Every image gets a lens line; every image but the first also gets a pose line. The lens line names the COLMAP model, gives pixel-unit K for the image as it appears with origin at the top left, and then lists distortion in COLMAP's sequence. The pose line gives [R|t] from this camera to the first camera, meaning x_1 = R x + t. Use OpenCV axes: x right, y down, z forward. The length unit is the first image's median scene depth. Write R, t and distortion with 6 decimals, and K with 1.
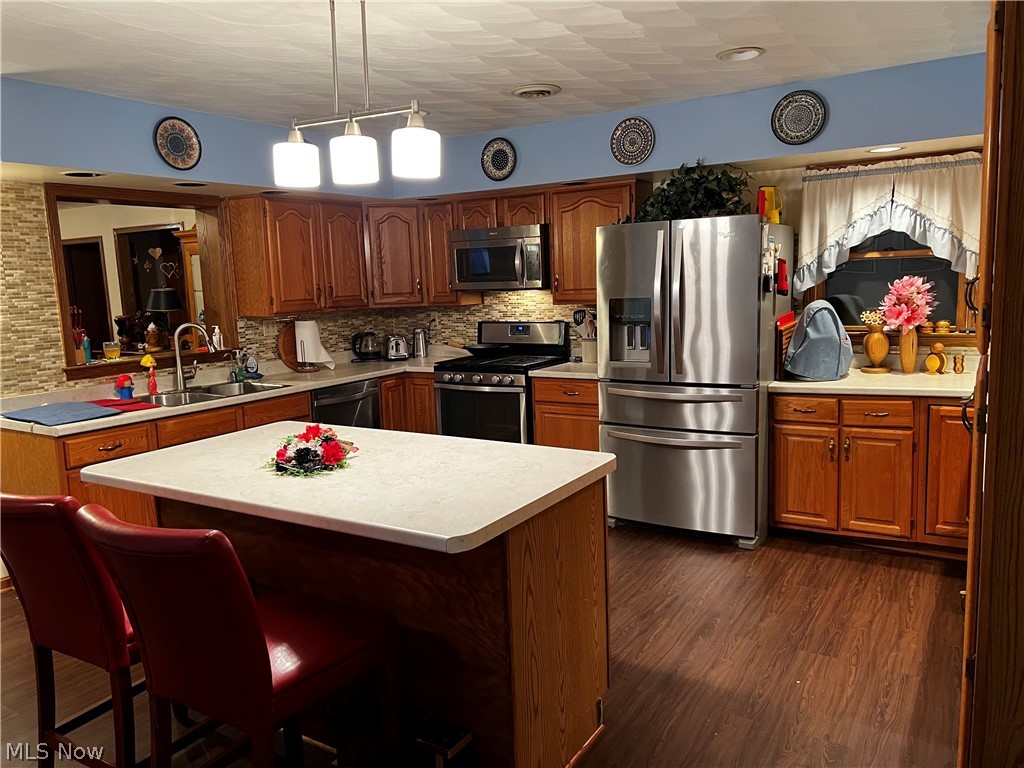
lens RADIAL K [[762.2, 0, 519.3], [0, 762.2, 382.1], [0, 0, 1]] dist [0.058115, -0.063256]
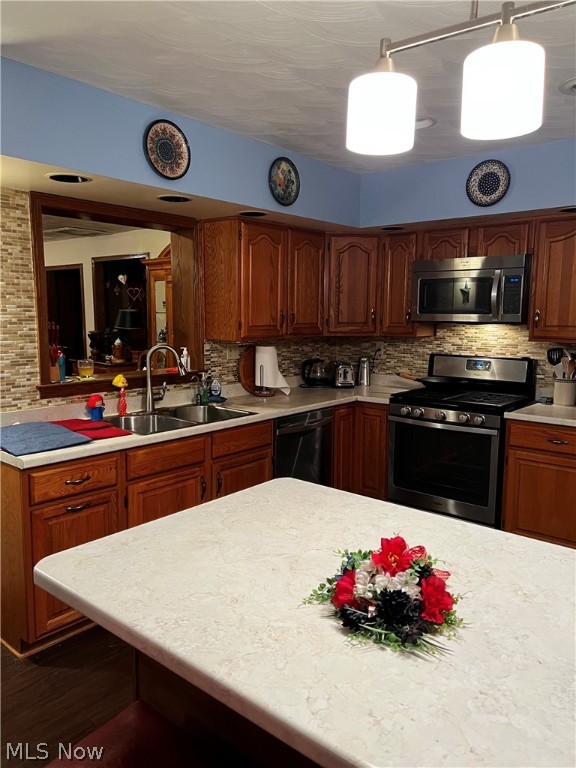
lens RADIAL K [[571.7, 0, 291.6], [0, 571.7, 383.5], [0, 0, 1]] dist [0.058115, -0.063256]
pose [[0.988981, 0.058932, -0.135808, -0.173766], [-0.060407, 0.998151, -0.006762, -0.033794], [0.135158, 0.014891, 0.990712, 0.318948]]
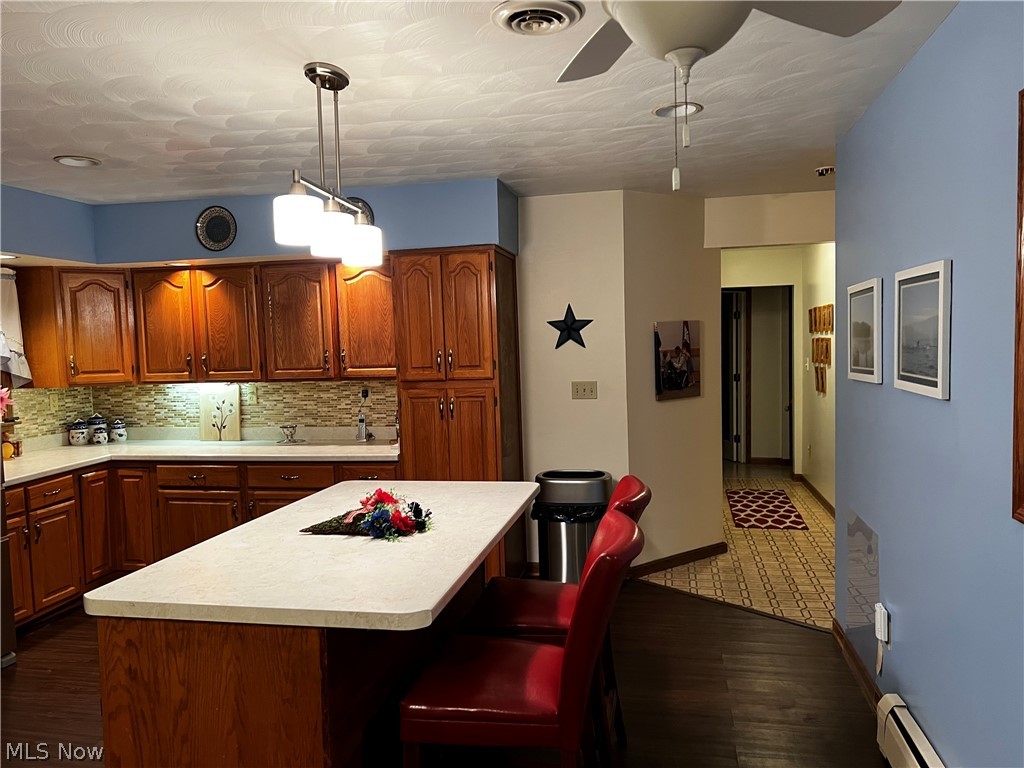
lens RADIAL K [[762.2, 0, 516.4], [0, 762.2, 387.2], [0, 0, 1]] dist [0.058115, -0.063256]
pose [[-0.347580, -0.010218, 0.937595, -0.748081], [0.167609, 0.983158, 0.072850, -0.070665], [-0.922548, 0.182470, -0.340013, 0.679258]]
